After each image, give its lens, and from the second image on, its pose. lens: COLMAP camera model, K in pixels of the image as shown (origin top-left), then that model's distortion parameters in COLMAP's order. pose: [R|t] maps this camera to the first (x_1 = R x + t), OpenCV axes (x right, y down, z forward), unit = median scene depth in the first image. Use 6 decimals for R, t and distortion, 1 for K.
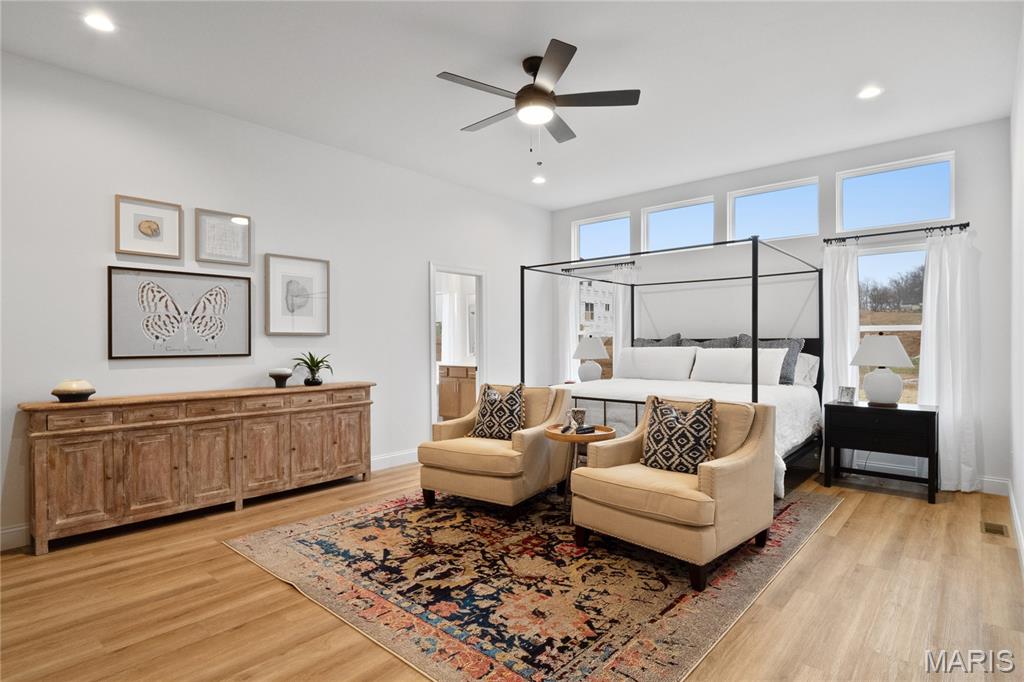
lens RADIAL K [[534.9, 0, 511.5], [0, 534.9, 341.3], [0, 0, 1]] dist [0.006498, -0.005690]
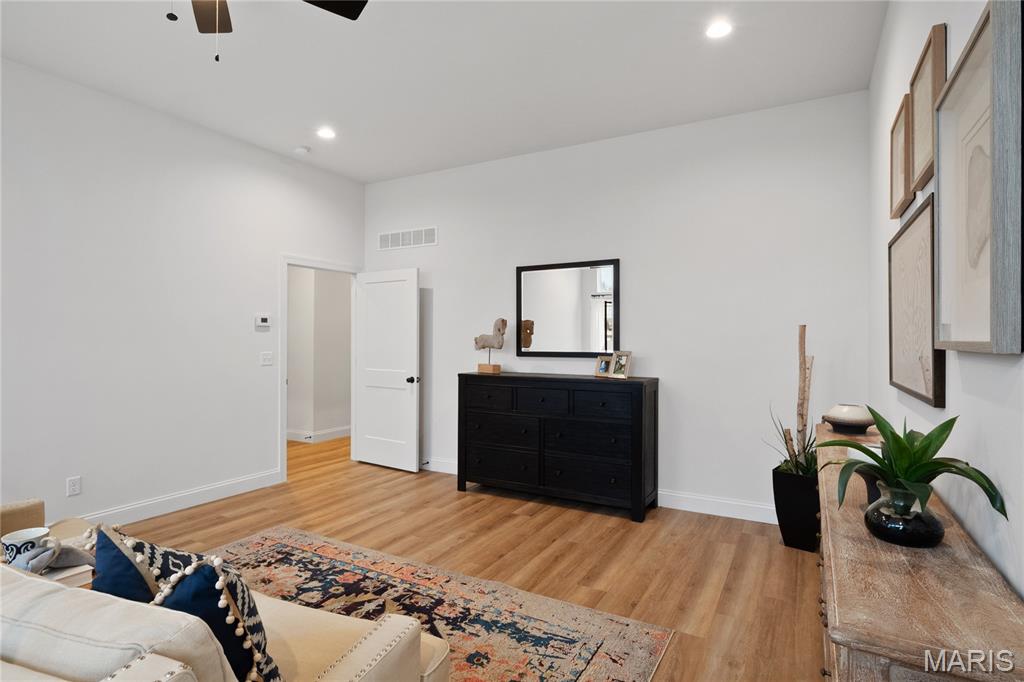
lens RADIAL K [[534.9, 0, 512.3], [0, 534.9, 339.8], [0, 0, 1]] dist [0.006498, -0.005690]
pose [[-0.976172, 0.000926, -0.216997, -0.208223], [0.000450, 0.999997, 0.002242, -0.031781], [0.216998, 0.002091, -0.976170, 2.106043]]
